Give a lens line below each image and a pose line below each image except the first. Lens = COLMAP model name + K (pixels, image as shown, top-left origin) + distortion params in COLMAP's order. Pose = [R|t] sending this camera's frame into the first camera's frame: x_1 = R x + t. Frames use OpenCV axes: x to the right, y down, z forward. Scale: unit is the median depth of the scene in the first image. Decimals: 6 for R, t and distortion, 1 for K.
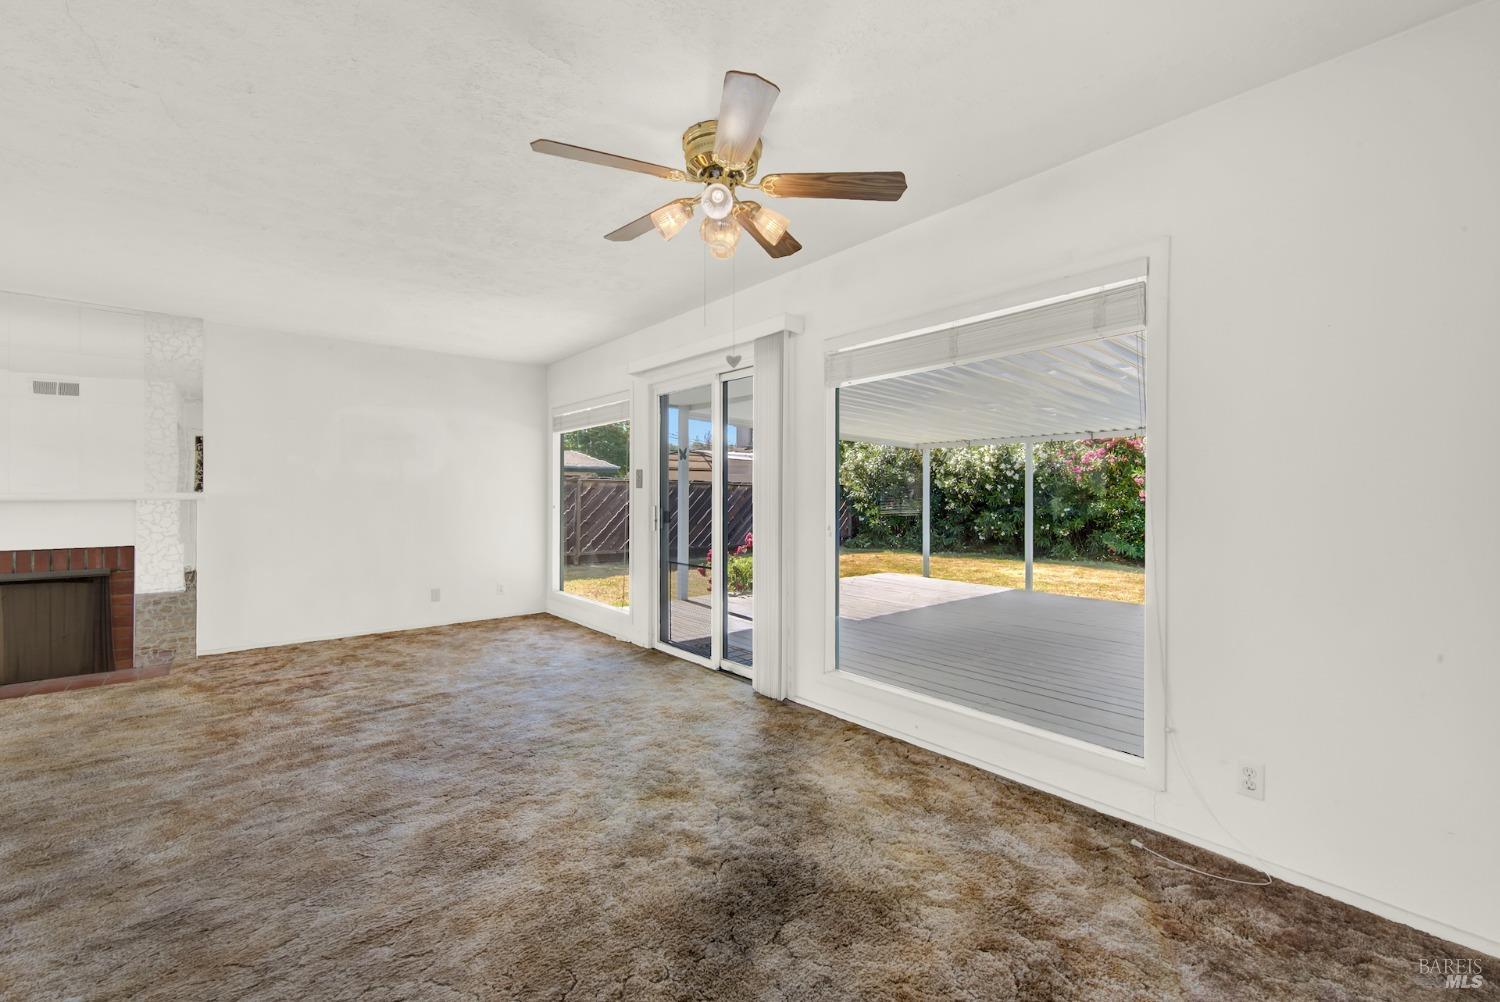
lens RADIAL K [[621.2, 0, 750.9], [0, 621.2, 513.3], [0, 0, 1]] dist [-0.000440, -0.000334]
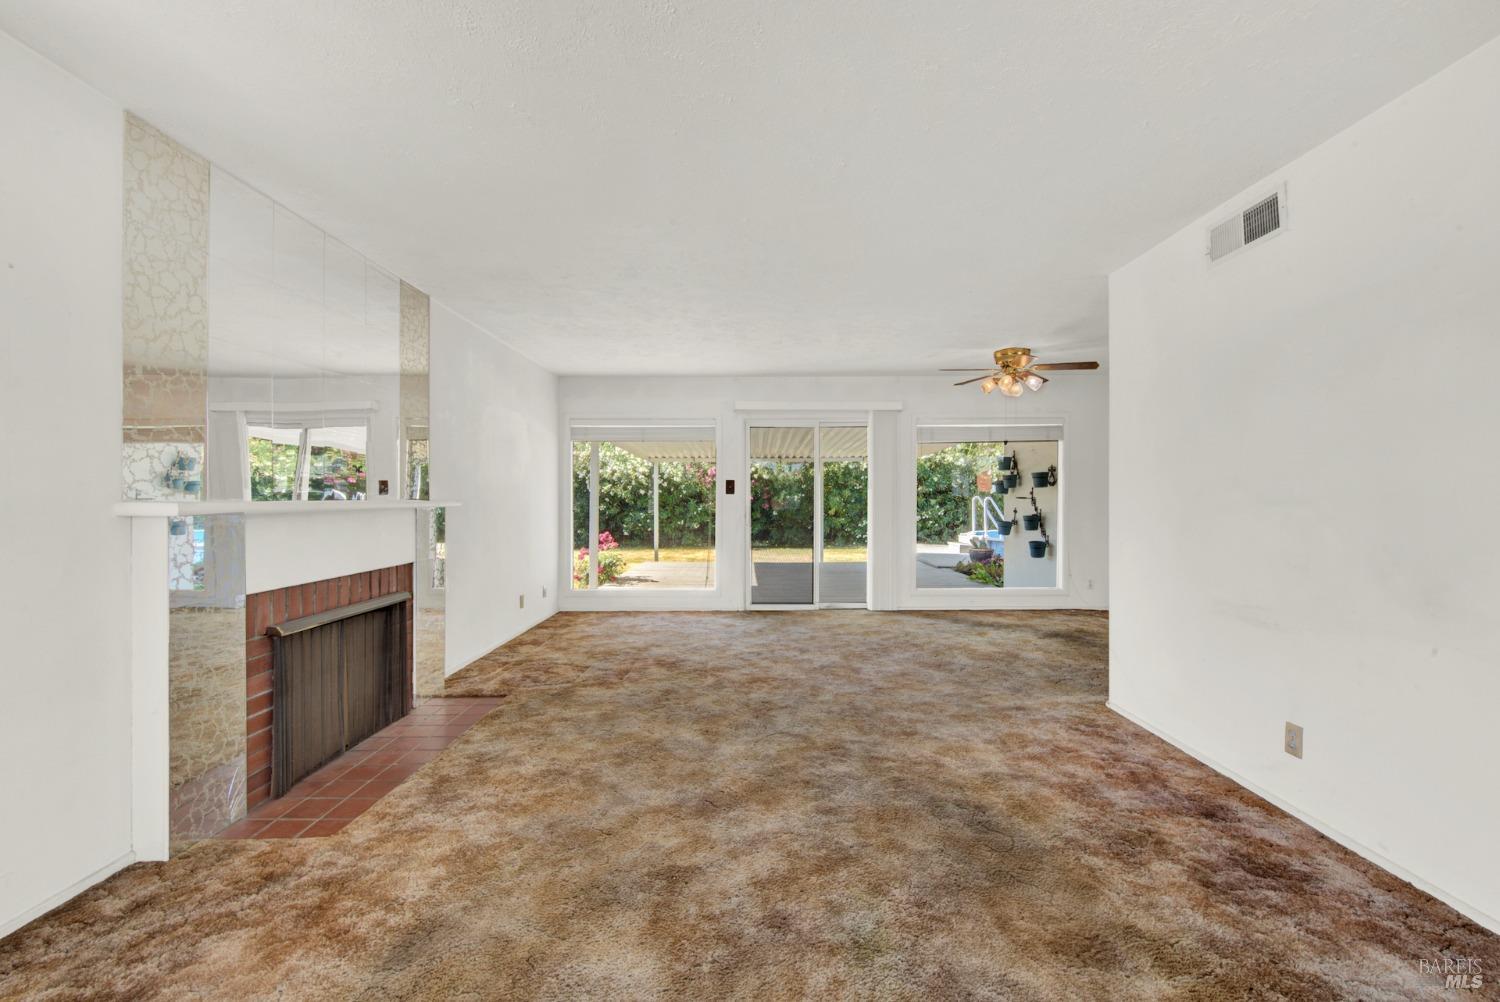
lens RADIAL K [[614.1, 0, 756.6], [0, 614.1, 501.8], [0, 0, 1]] dist [0.006748, -0.000619]
pose [[0.641676, -0.007189, 0.766942, -1.527179], [0.025875, 0.999590, -0.012278, -0.006584], [-0.766540, 0.027723, 0.641598, 0.128287]]
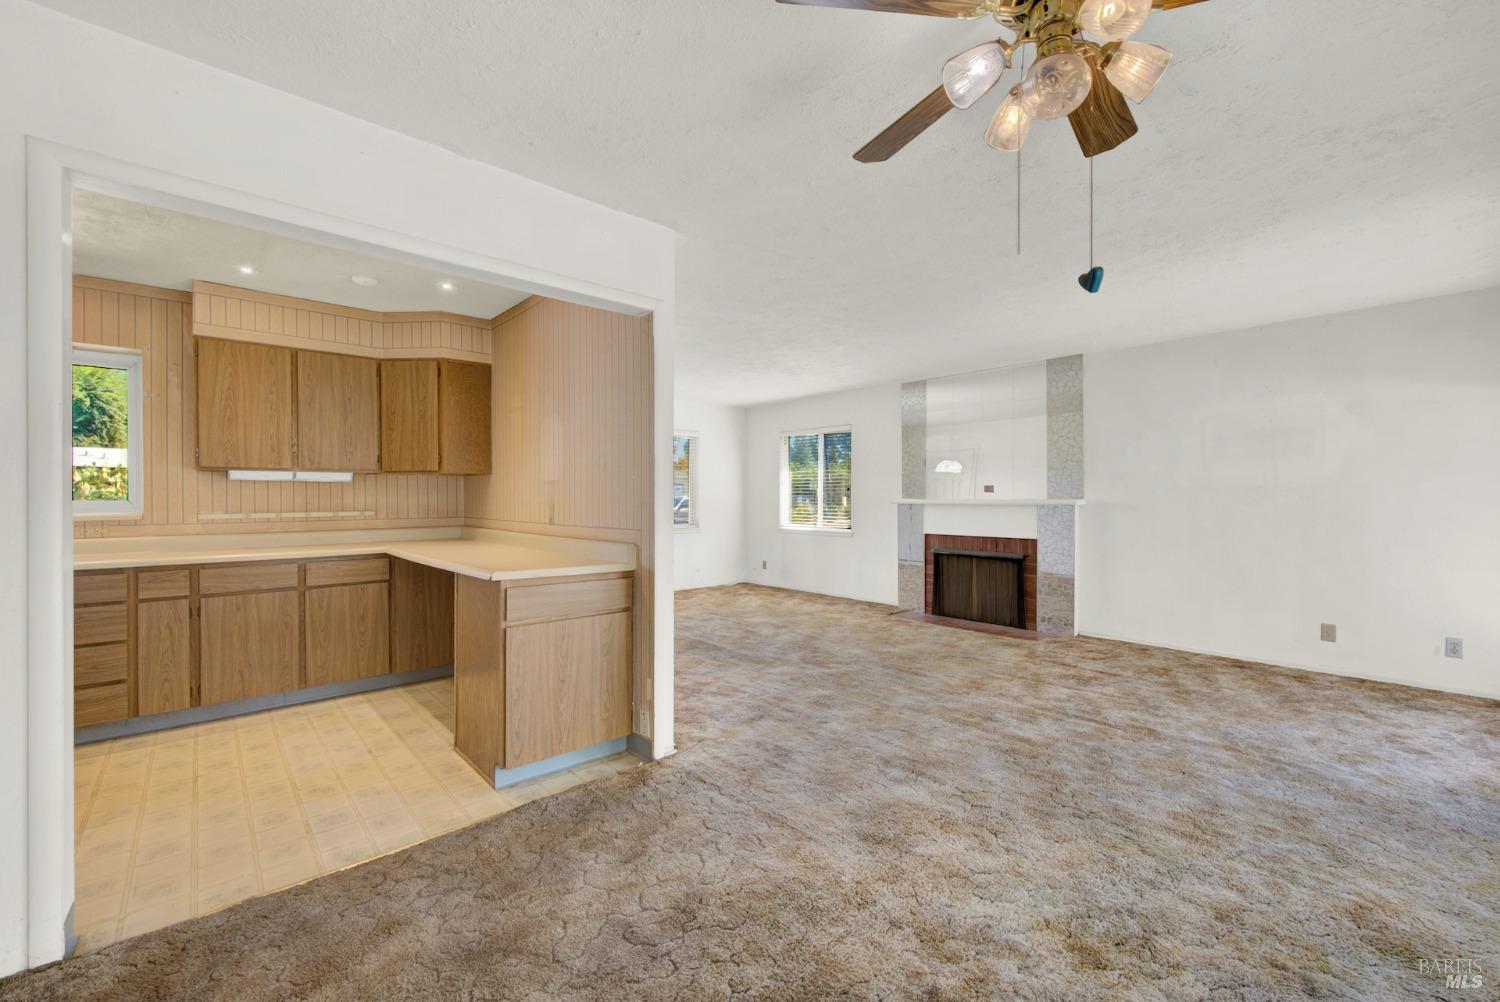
lens RADIAL K [[614.1, 0, 756.6], [0, 614.1, 501.8], [0, 0, 1]] dist [0.006748, -0.000619]
pose [[0.027951, 0.005403, -0.999595, 0.347699], [-0.031993, 0.999478, 0.004508, -0.015854], [0.999097, 0.031854, 0.028109, 0.405573]]
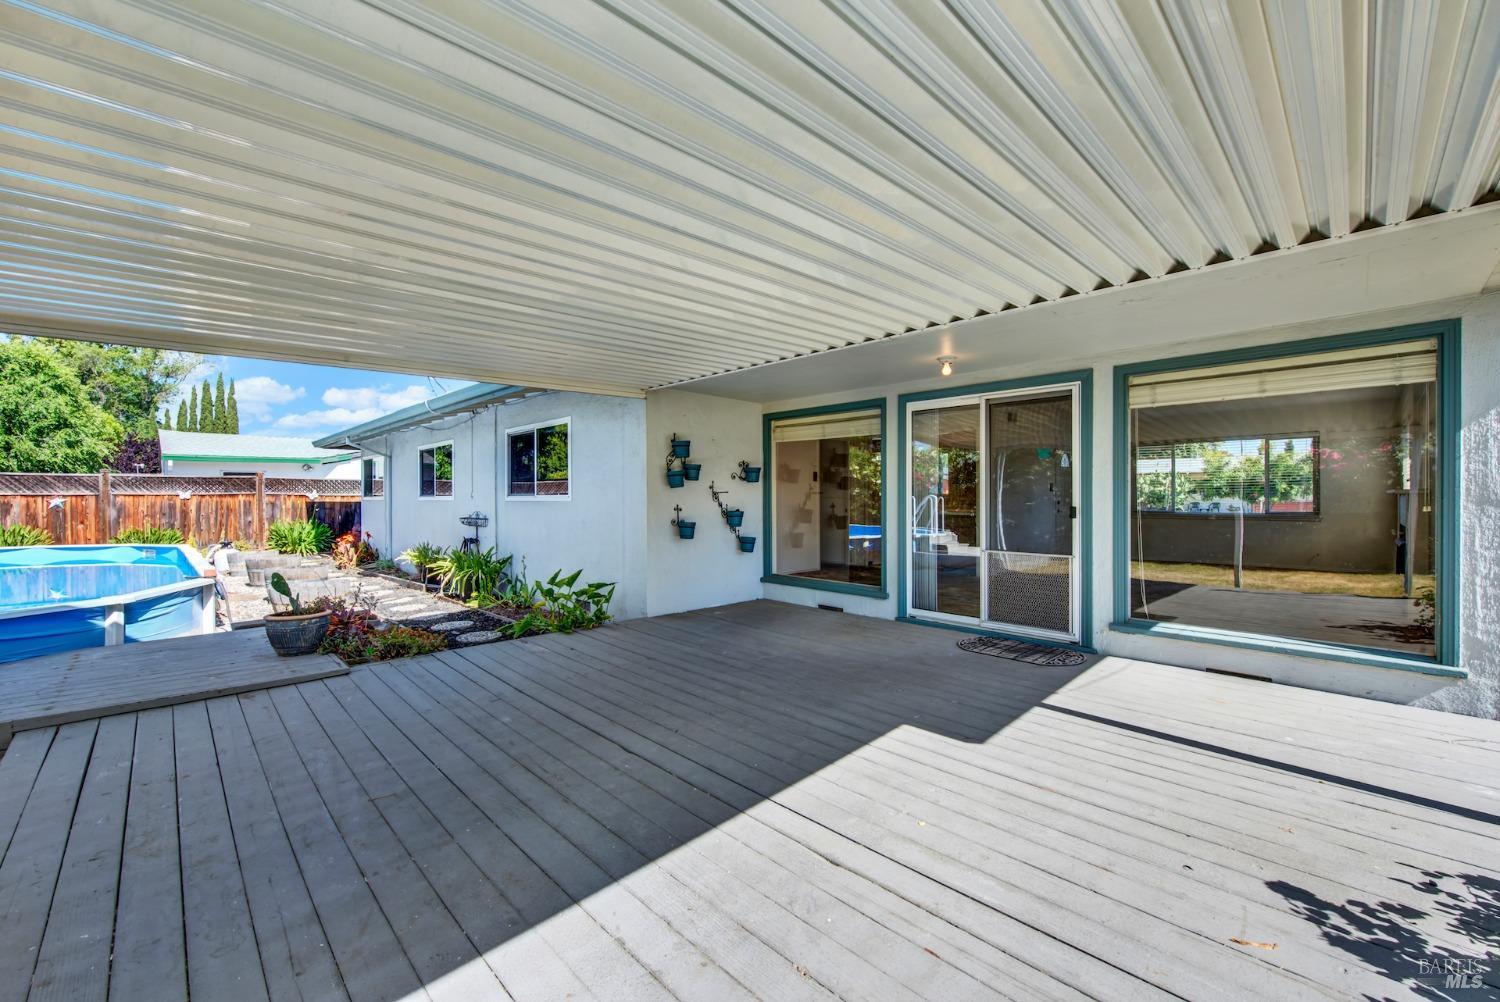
lens RADIAL K [[599.7, 0, 753.4], [0, 599.7, 499.6], [0, 0, 1]] dist [0.008450, -0.004104]
pose [[-0.996613, 0.002942, -0.082181, 0.575055], [-0.000067, 0.999331, 0.036579, -0.063820], [0.082234, 0.036461, -0.995946, 2.456355]]
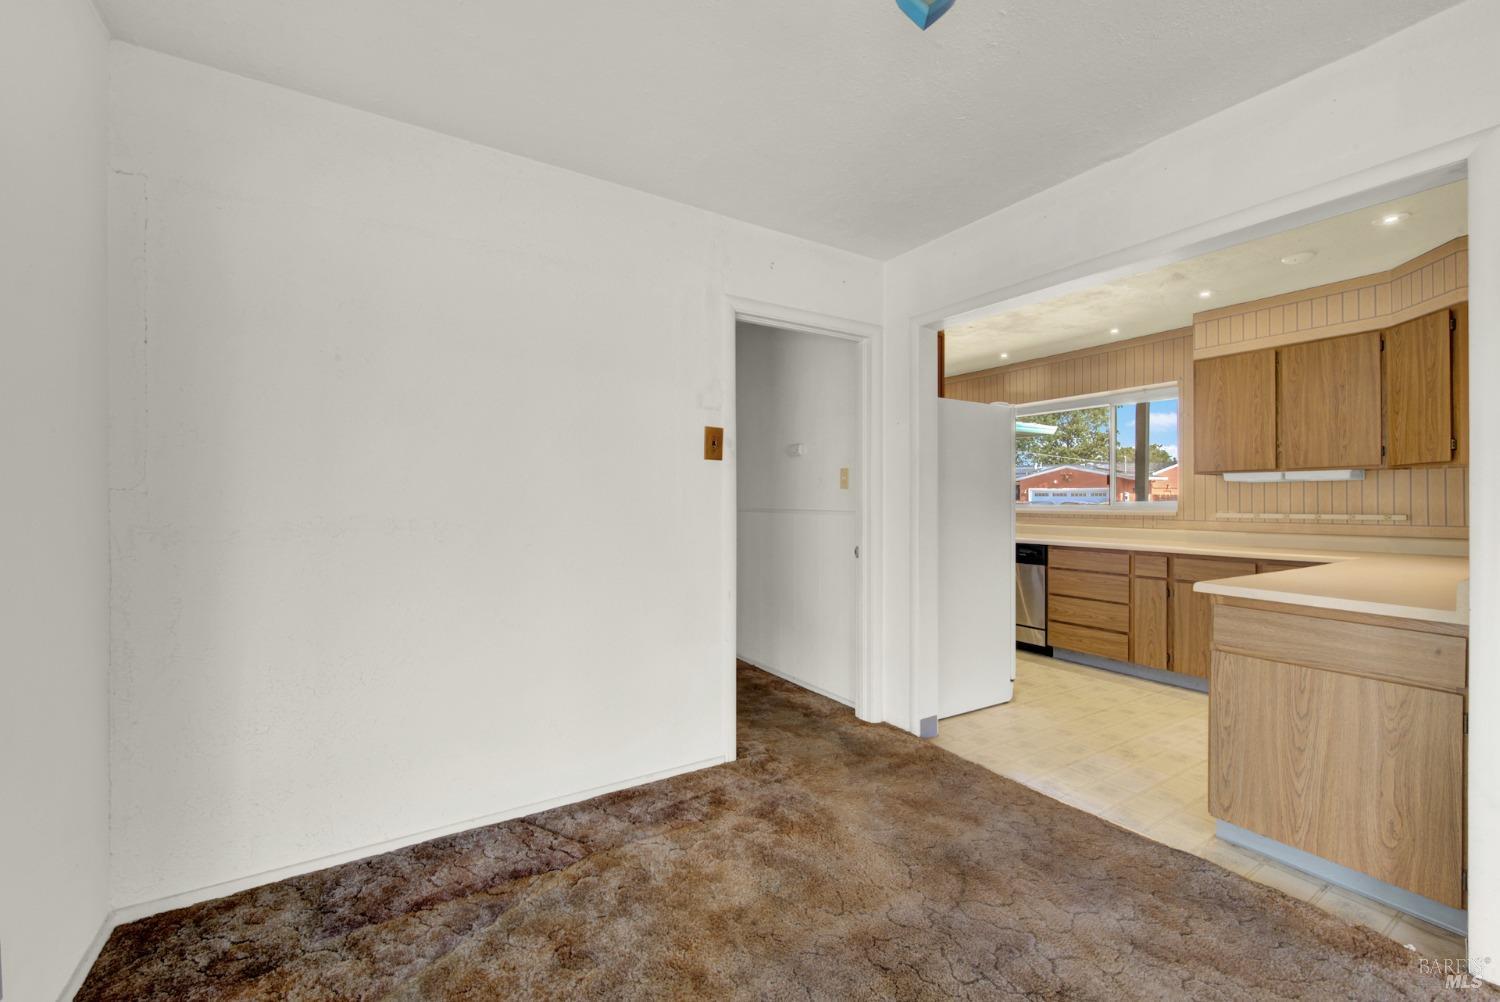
lens RADIAL K [[608.0, 0, 750.0], [0, 608.0, 501.0], [0, 0, 1]] dist [0.002589, -0.000306]
pose [[-0.989713, -0.001941, 0.143055, 0.006646], [0.003078, 0.999388, 0.034850, -0.026920], [-0.143035, 0.034932, -0.989101, 0.786165]]
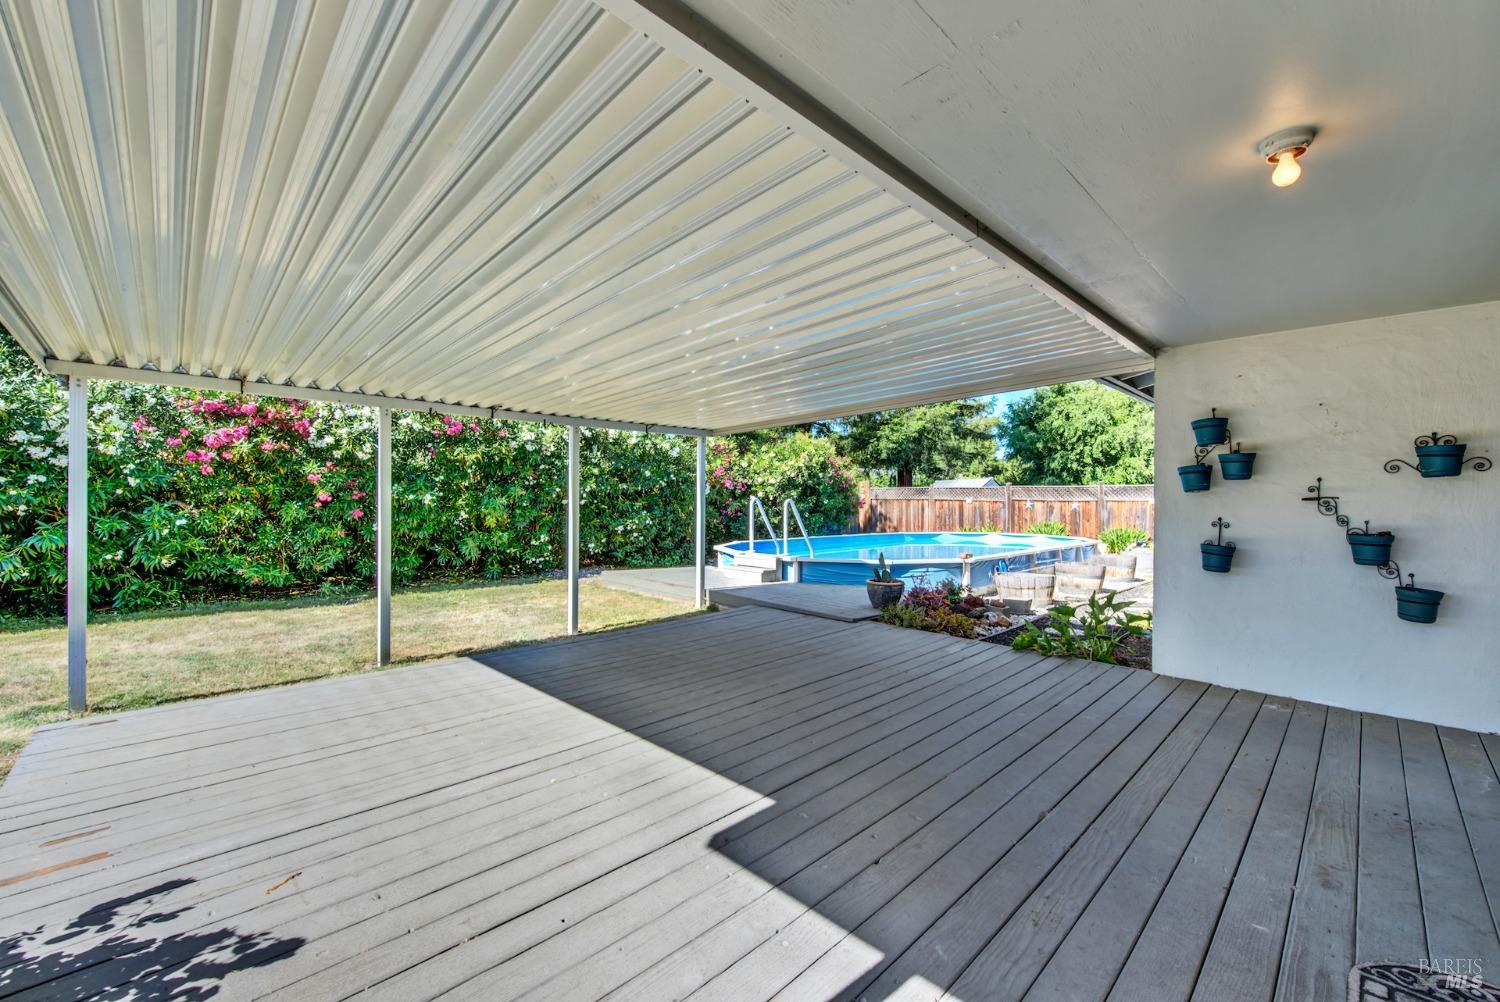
lens RADIAL K [[599.7, 0, 753.4], [0, 599.7, 499.6], [0, 0, 1]] dist [0.008450, -0.004104]
pose [[-0.073791, 0.002632, 0.997270, -0.353206], [0.026913, 0.999638, -0.000647, -0.042541], [-0.996911, 0.026792, -0.073835, 1.702200]]
